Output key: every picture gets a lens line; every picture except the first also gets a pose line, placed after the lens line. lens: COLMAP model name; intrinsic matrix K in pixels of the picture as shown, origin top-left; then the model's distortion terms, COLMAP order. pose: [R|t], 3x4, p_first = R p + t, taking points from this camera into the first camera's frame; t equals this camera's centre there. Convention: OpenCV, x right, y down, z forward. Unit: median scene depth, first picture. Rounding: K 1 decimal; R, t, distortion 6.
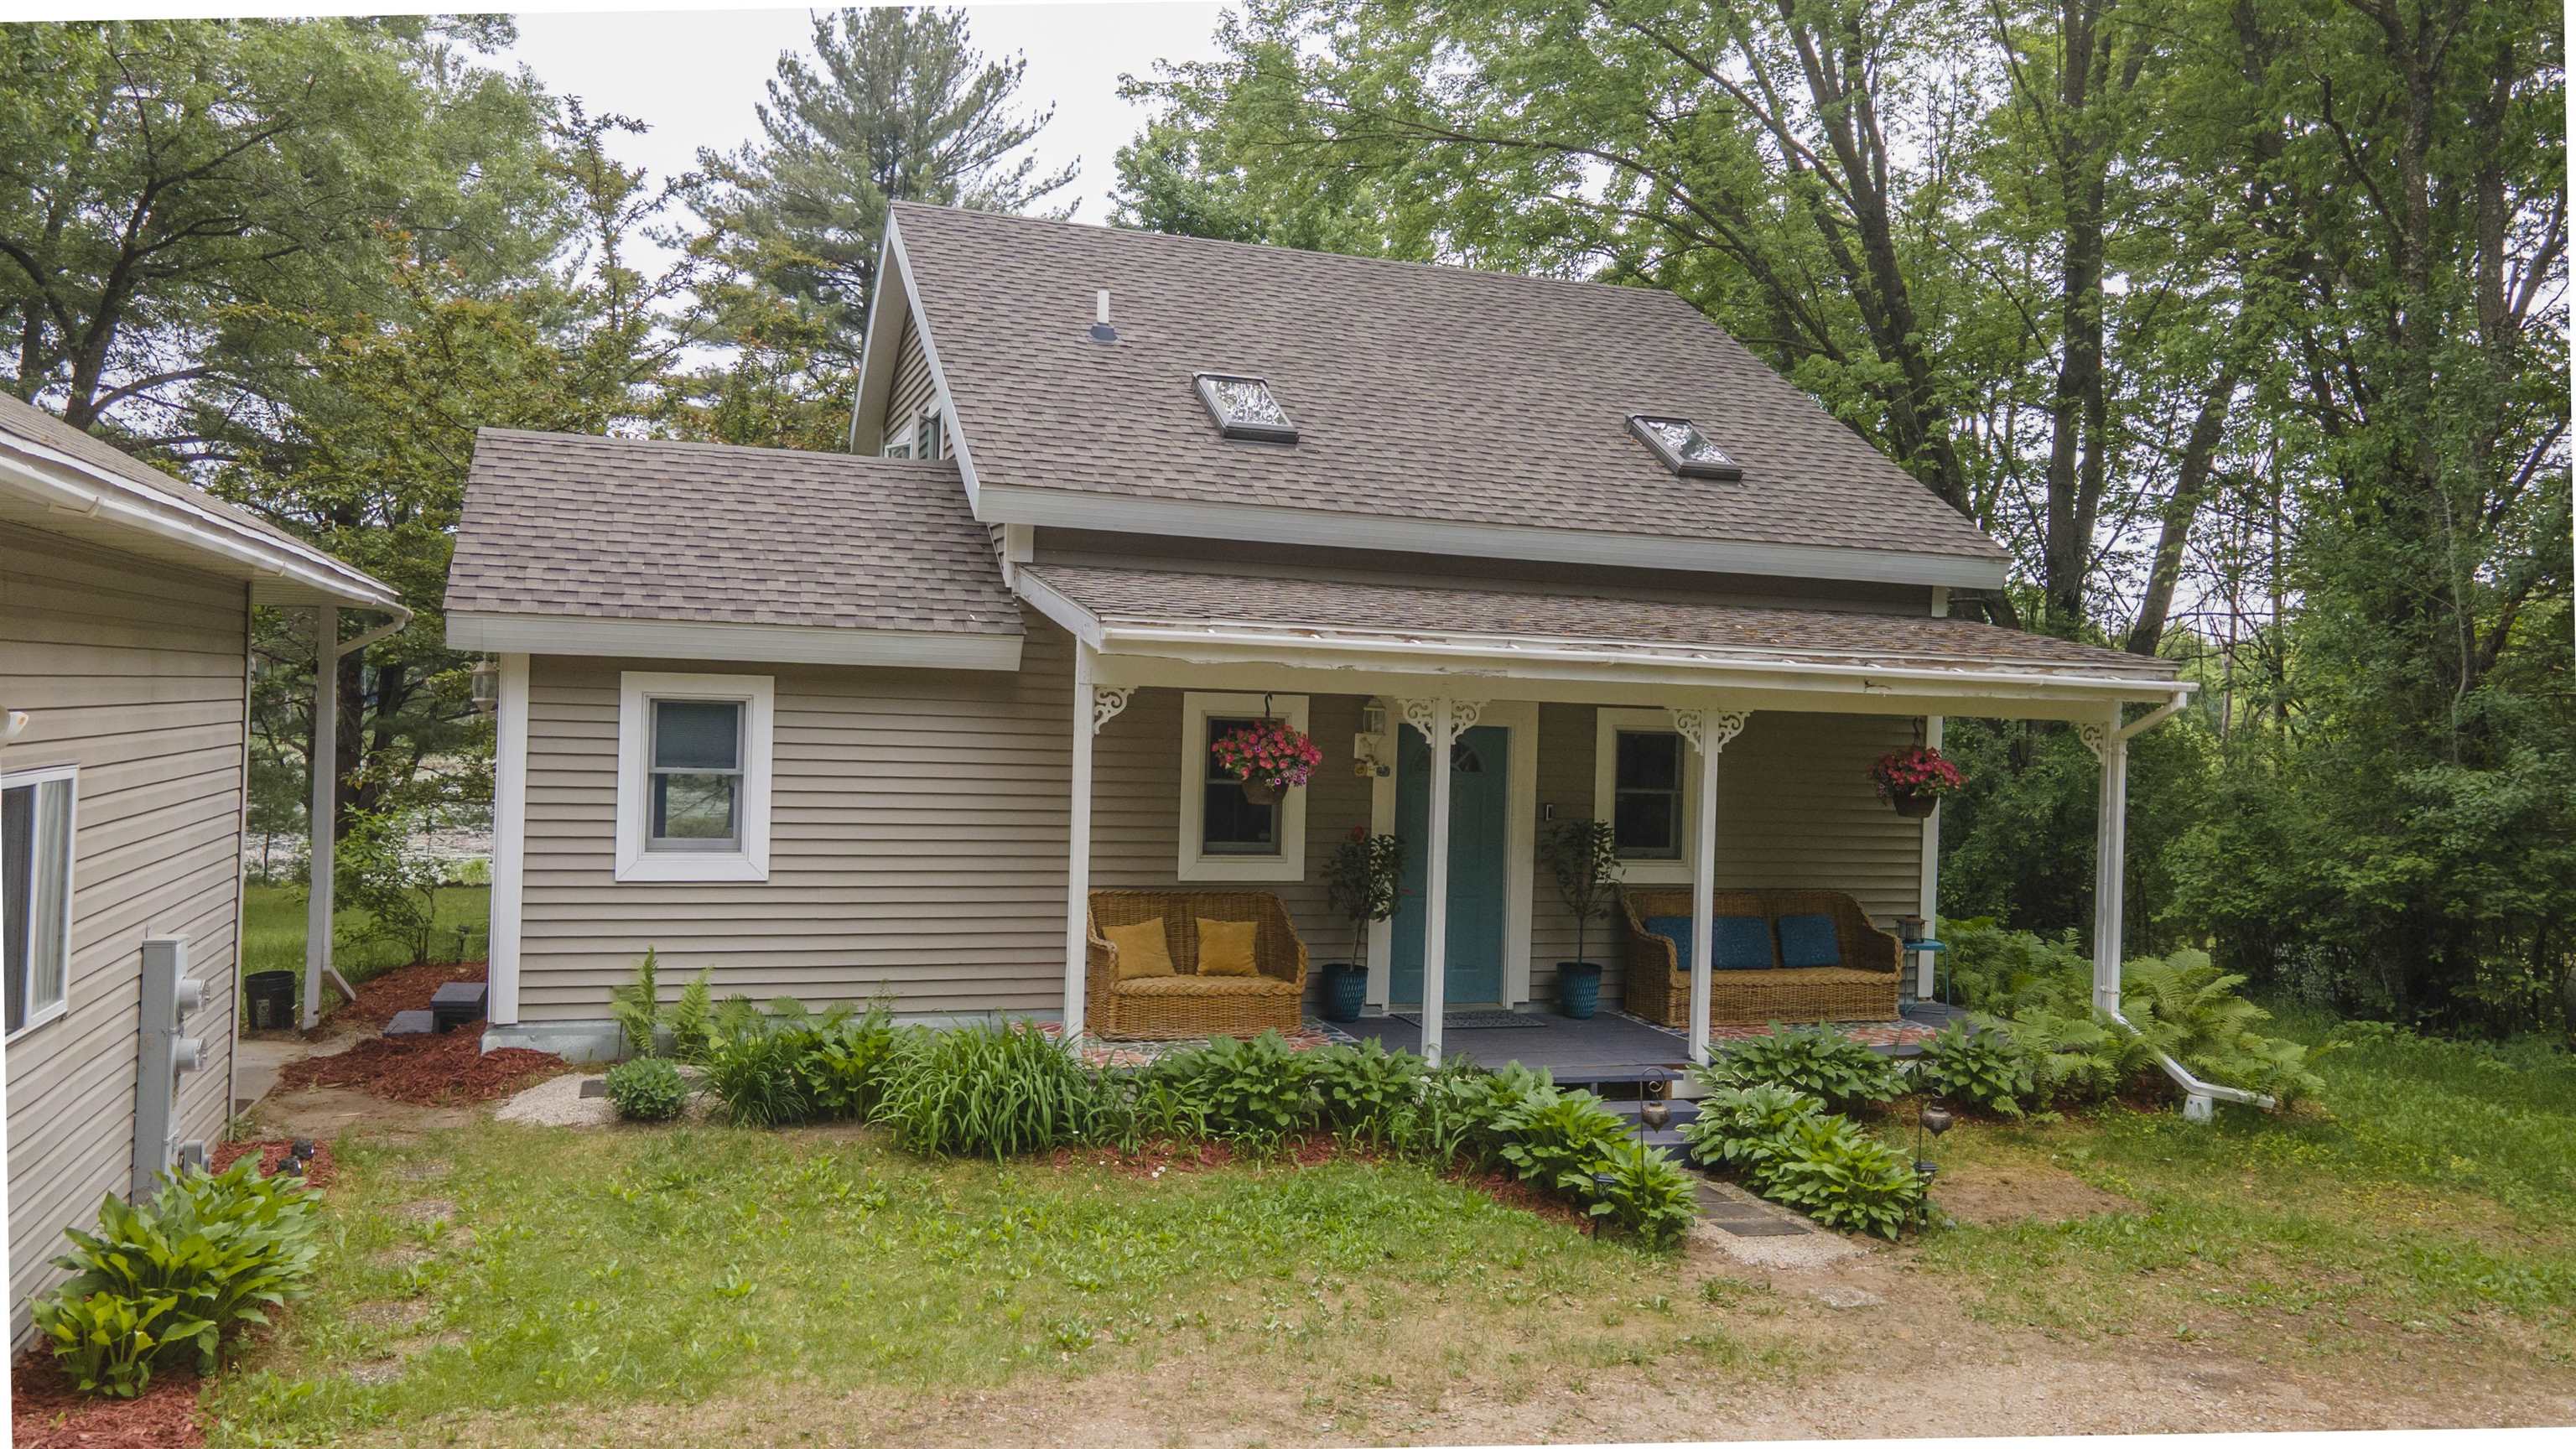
lens RADIAL K [[1795.1, 0, 1288.0], [0, 1795.1, 724.5], [0, 0, 1]] dist [0.032323, -0.001906]
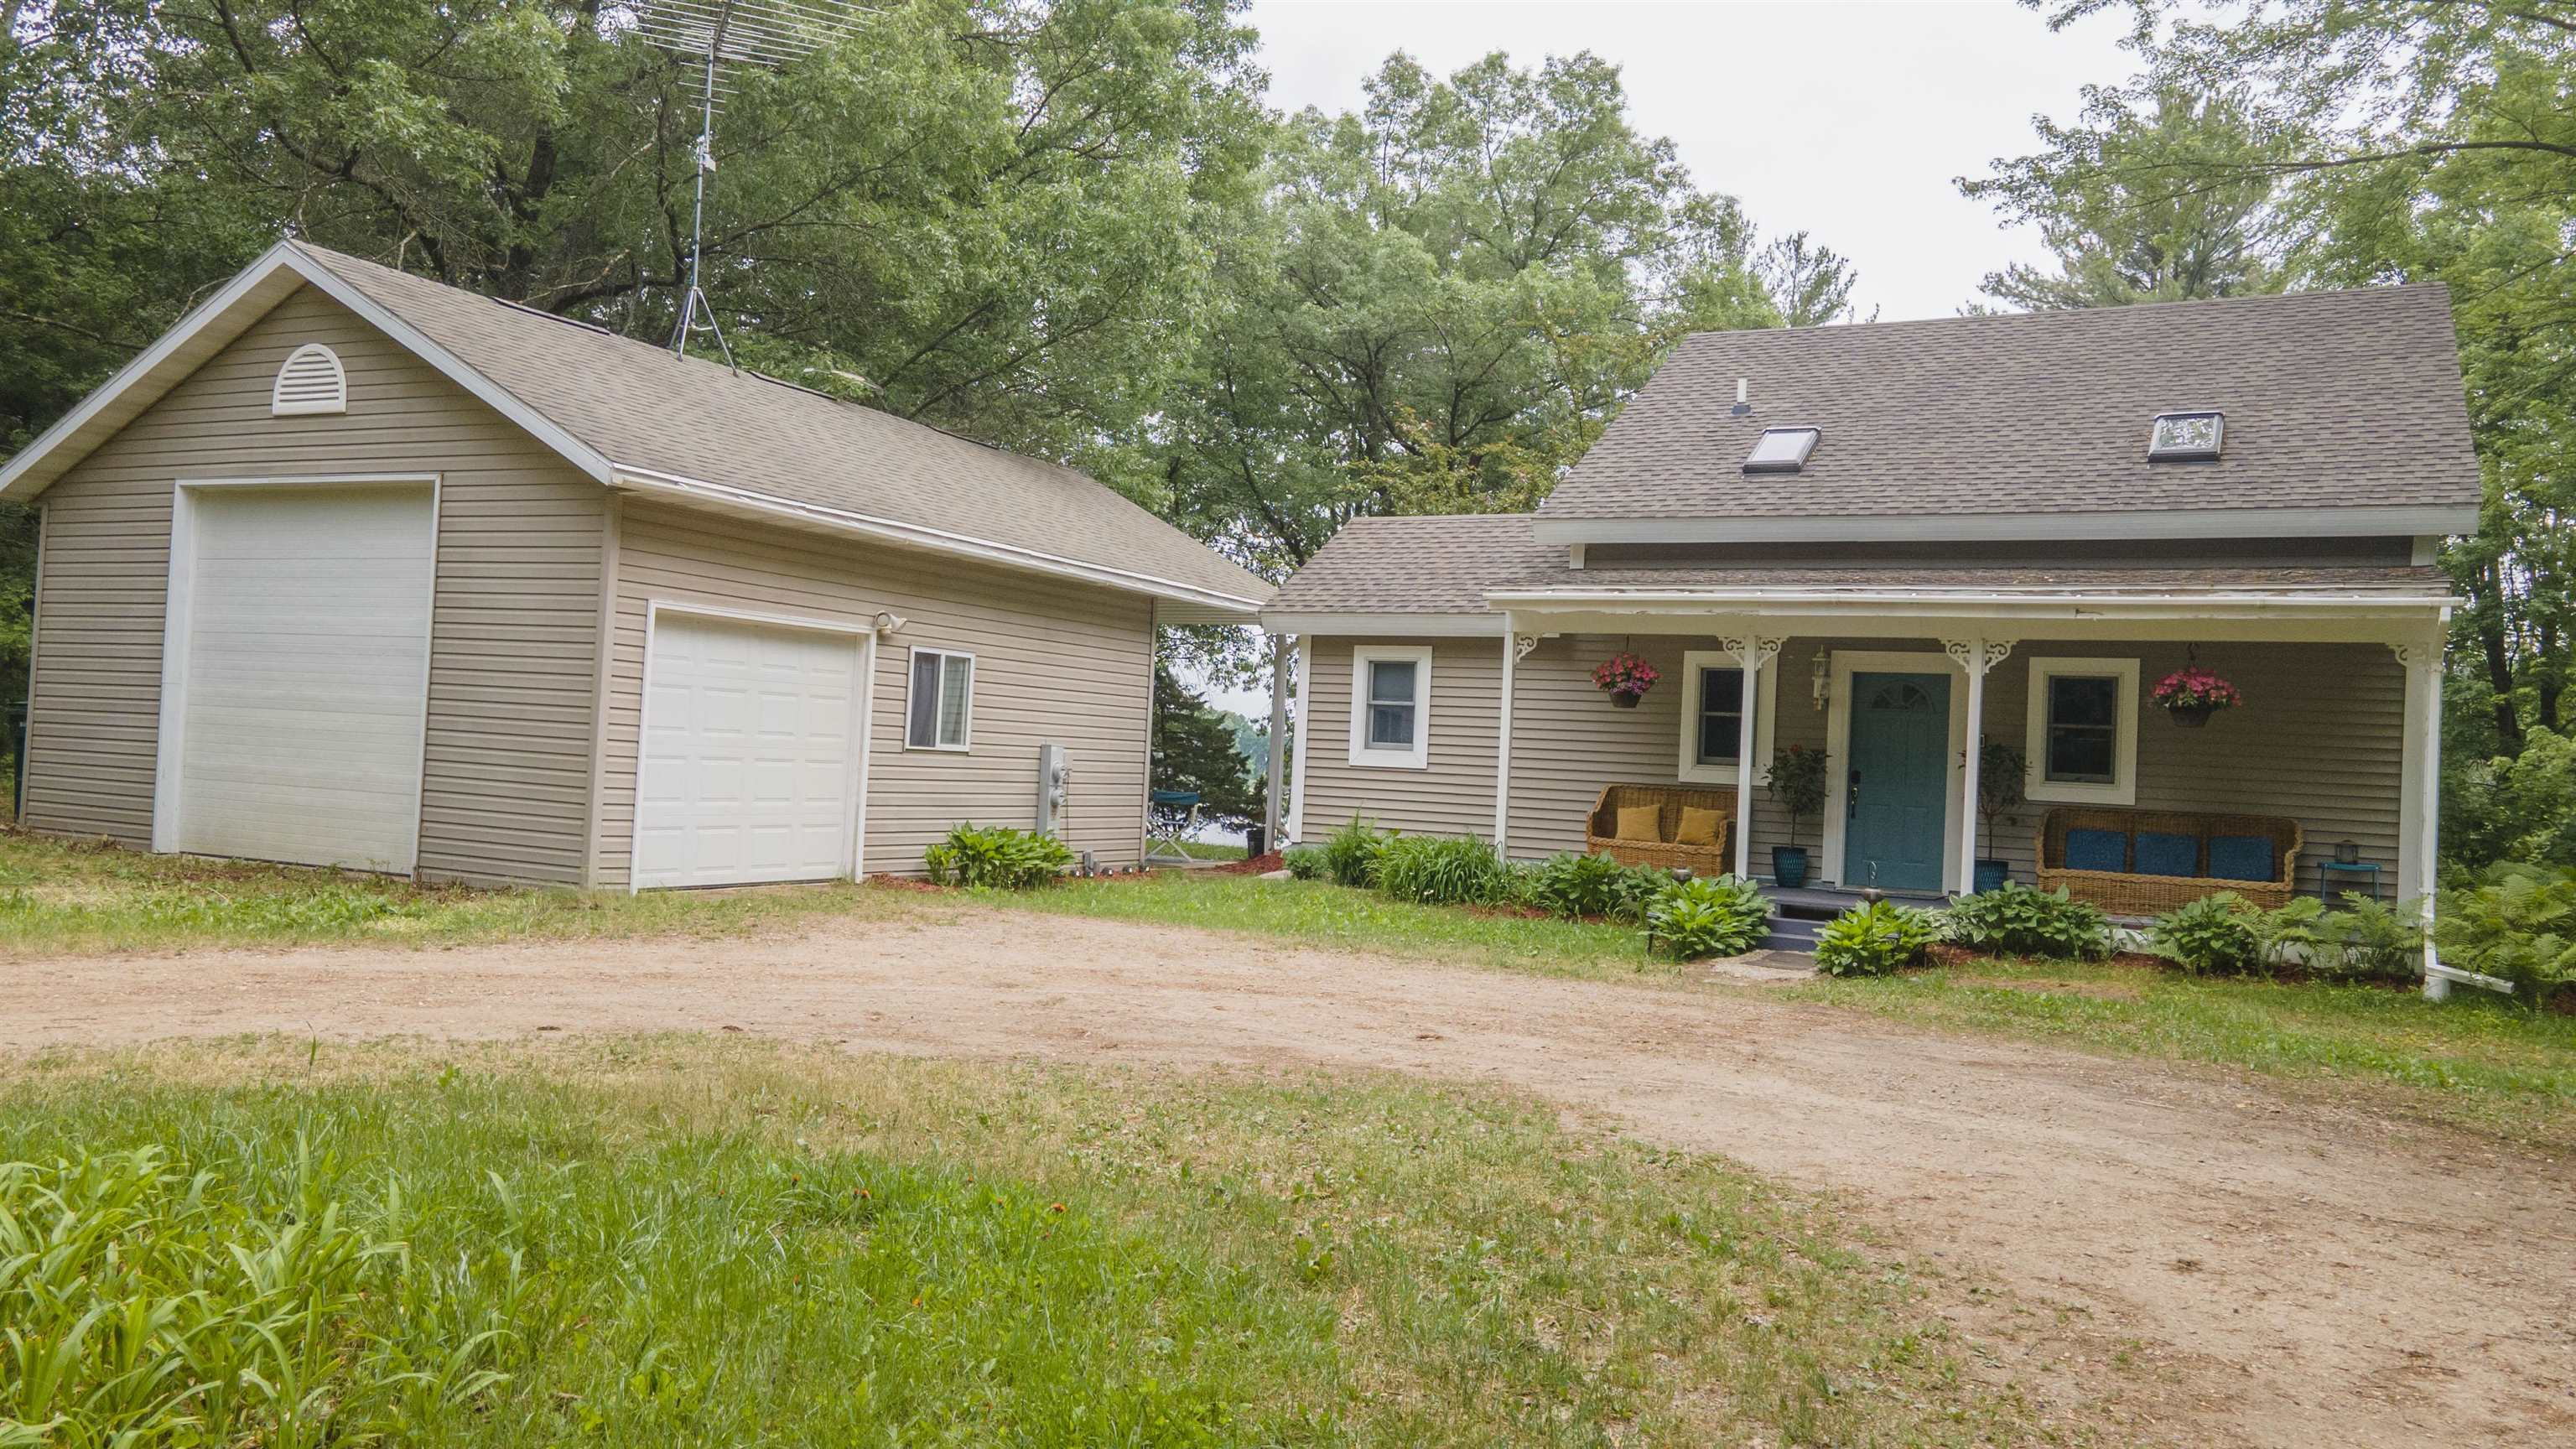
lens RADIAL K [[1834.8, 0, 1288.0], [0, 1834.8, 724.5], [0, 0, 1]] dist [0.033293, -0.002343]
pose [[0.692602, -0.014073, -0.721182, 0.858088], [-0.033583, 0.998096, -0.051729, 0.139828], [0.720537, 0.060047, 0.690811, -0.274766]]
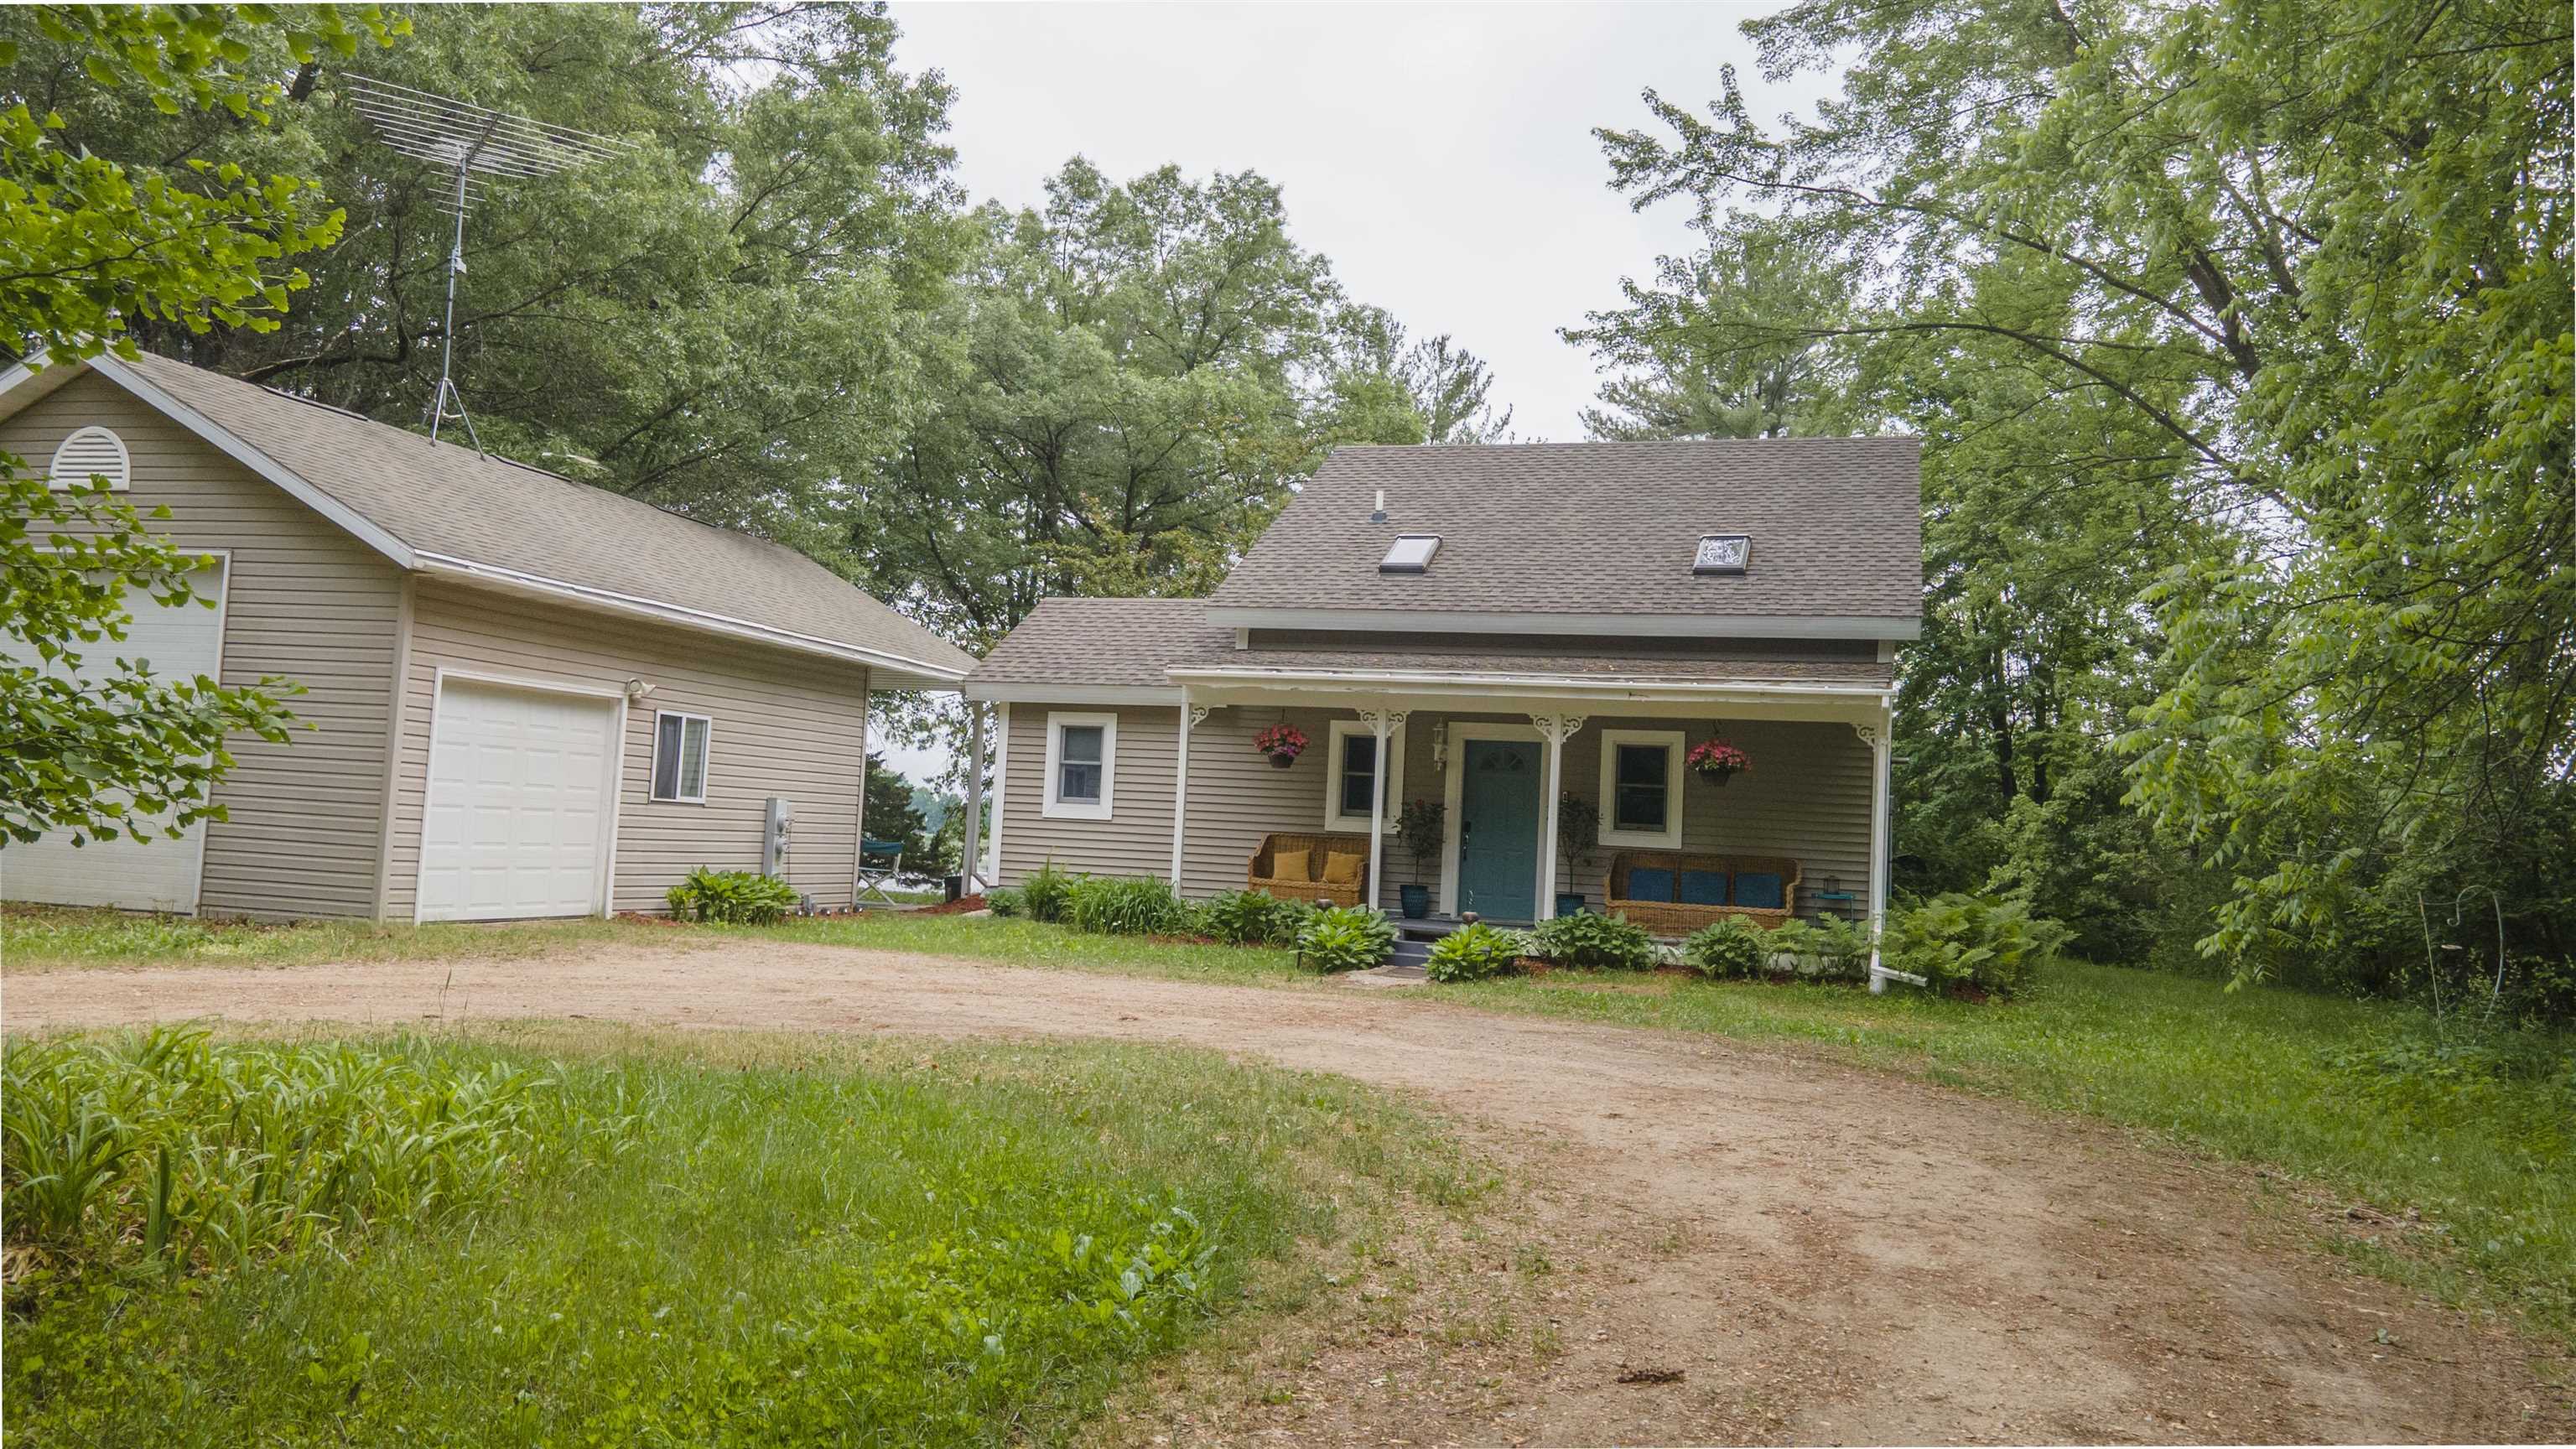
lens RADIAL K [[1795.1, 0, 1288.0], [0, 1795.1, 724.5], [0, 0, 1]] dist [0.032323, -0.001906]
pose [[0.812366, -0.029635, -0.582394, 0.987998], [-0.028809, 0.995449, -0.090838, 0.155123], [0.582435, 0.090572, 0.807816, -0.447360]]
